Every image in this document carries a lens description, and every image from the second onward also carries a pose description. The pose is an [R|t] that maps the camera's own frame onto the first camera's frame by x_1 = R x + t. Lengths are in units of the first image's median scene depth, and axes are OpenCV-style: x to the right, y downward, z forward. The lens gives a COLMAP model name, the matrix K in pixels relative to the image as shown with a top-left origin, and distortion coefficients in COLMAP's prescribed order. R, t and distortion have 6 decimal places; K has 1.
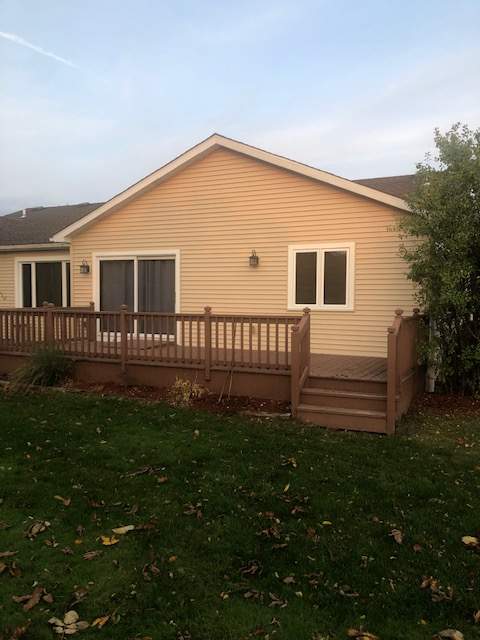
lens RADIAL K [[534.5, 0, 241.1], [0, 534.5, 321.0], [0, 0, 1]] dist [-0.053358, -0.001560]
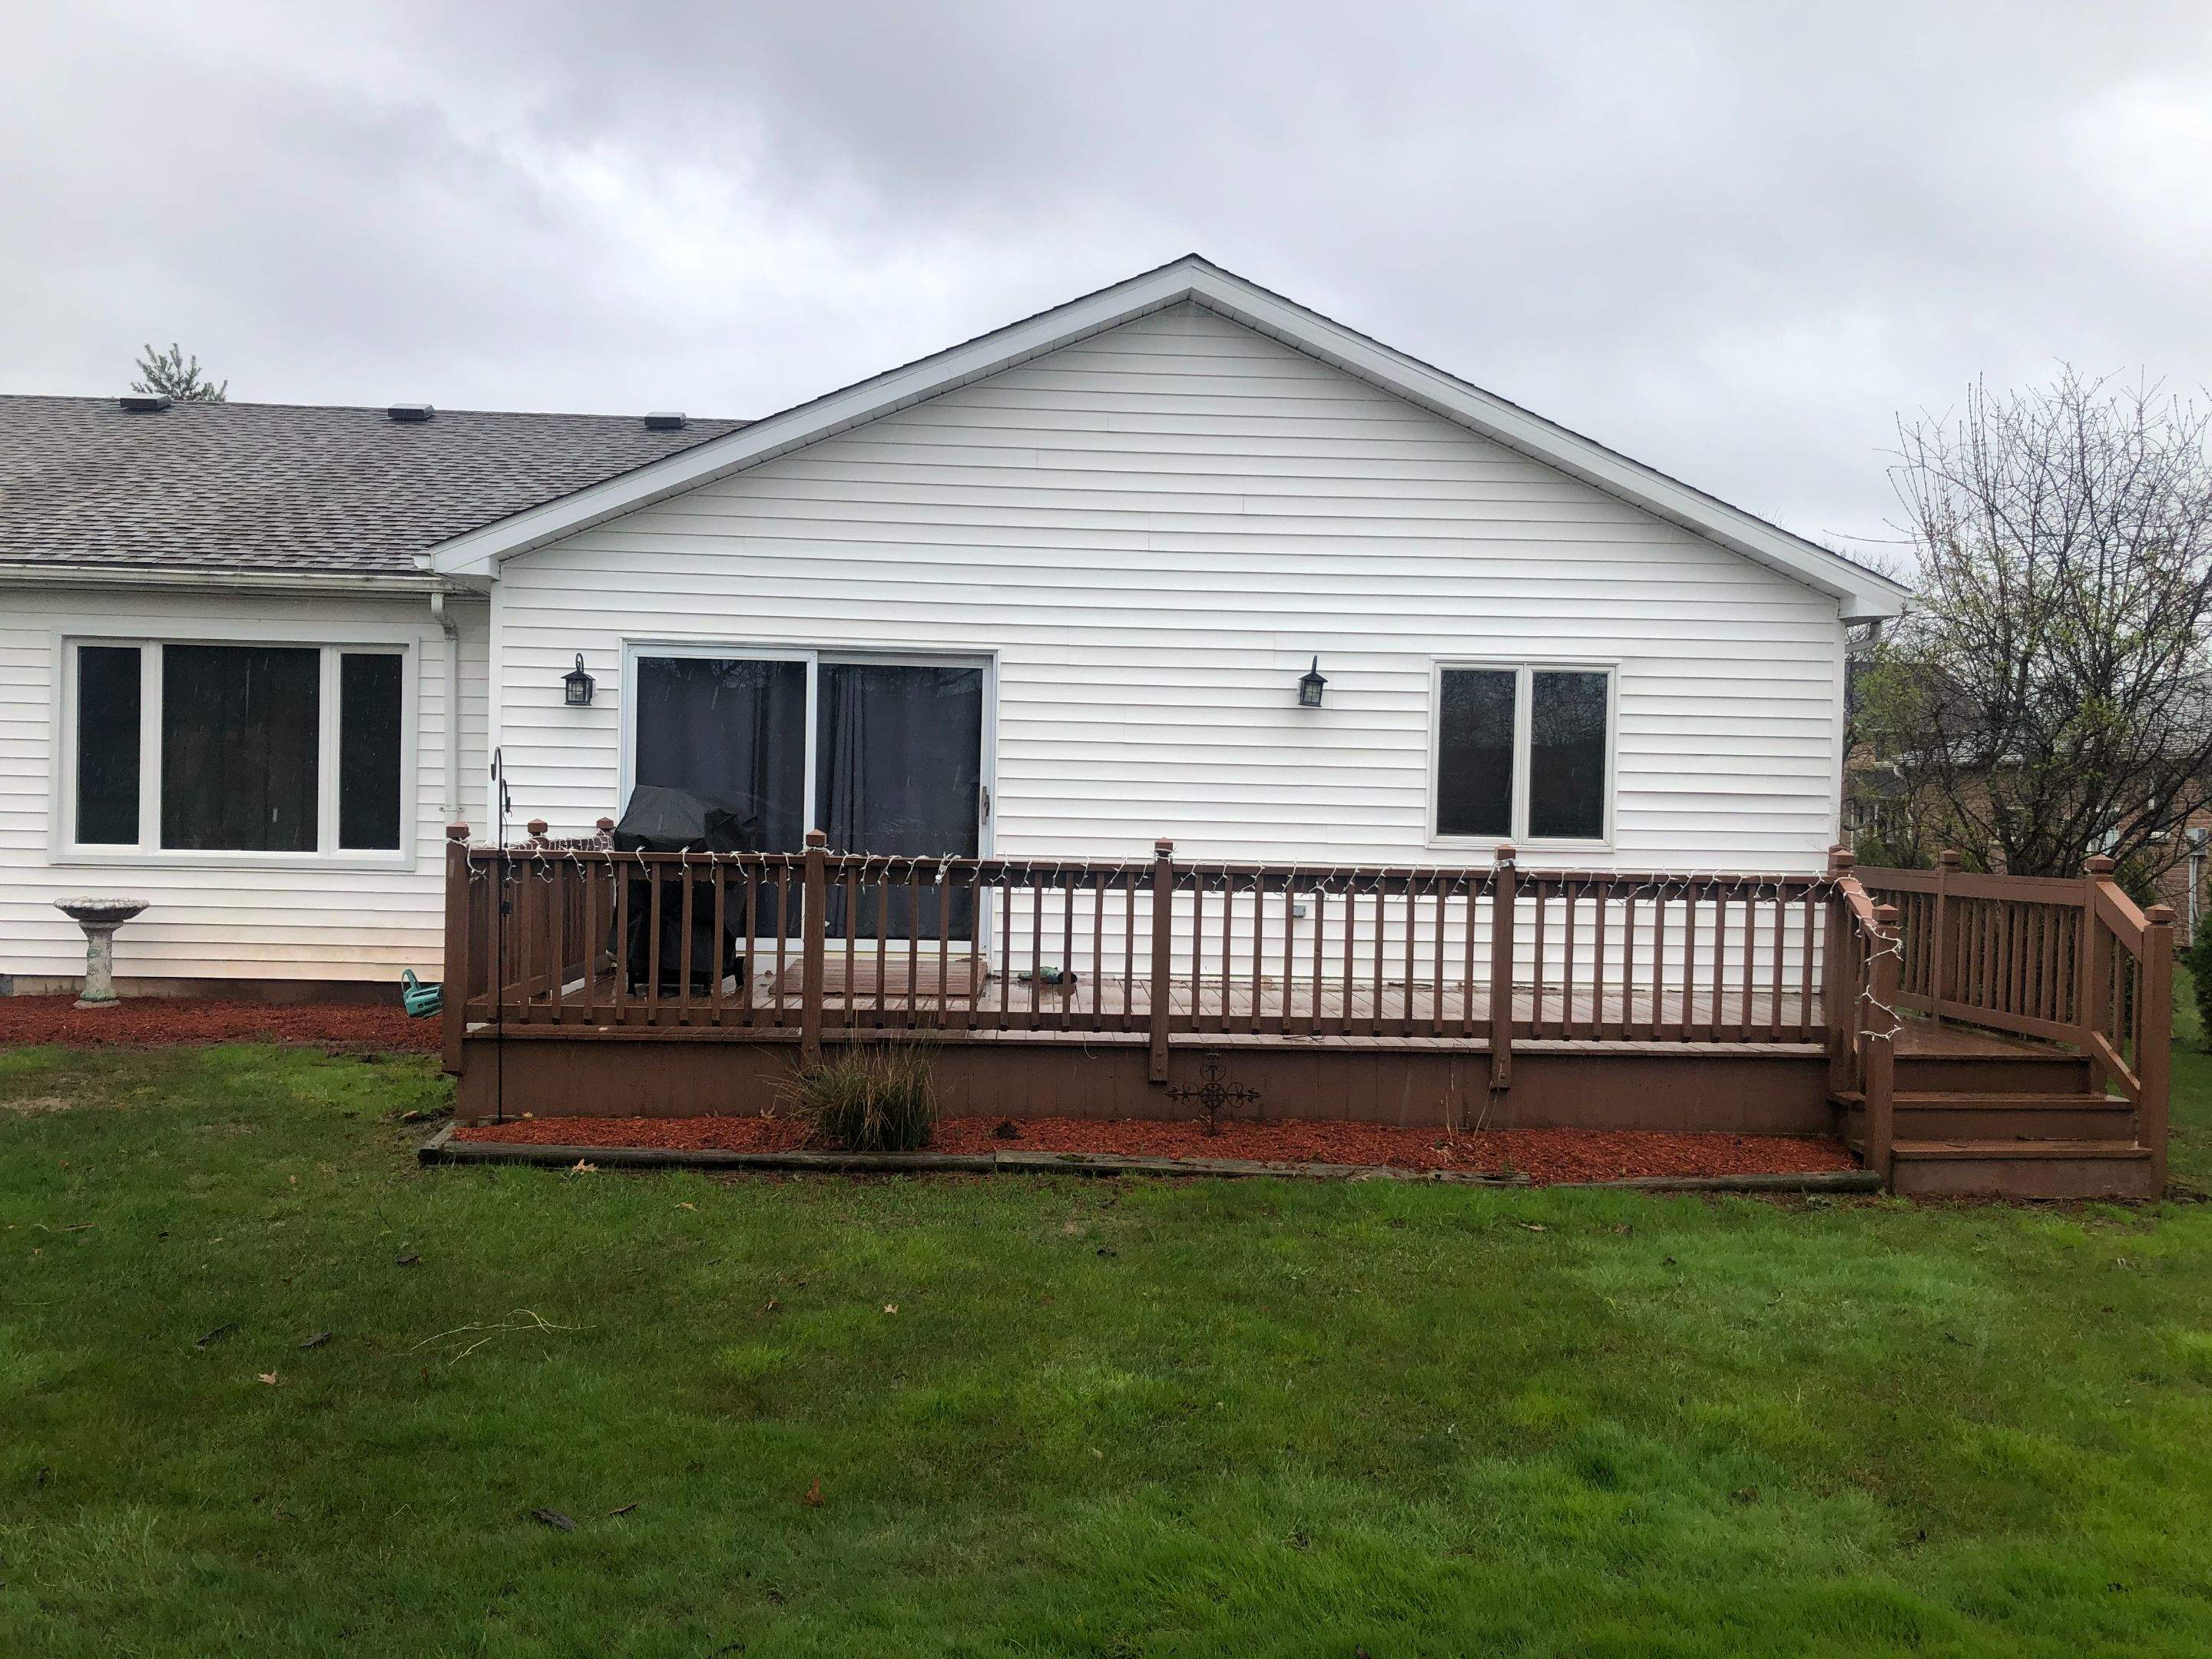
lens RADIAL K [[1815.4, 0, 1106.2], [0, 1815.4, 839.8], [0, 0, 1]] dist [-0.007588, 0.007356]
pose [[0.893410, -0.001746, 0.449238, -0.533575], [0.007054, 0.999924, -0.010143, -0.016238], [-0.449186, 0.012231, 0.893354, 0.120834]]
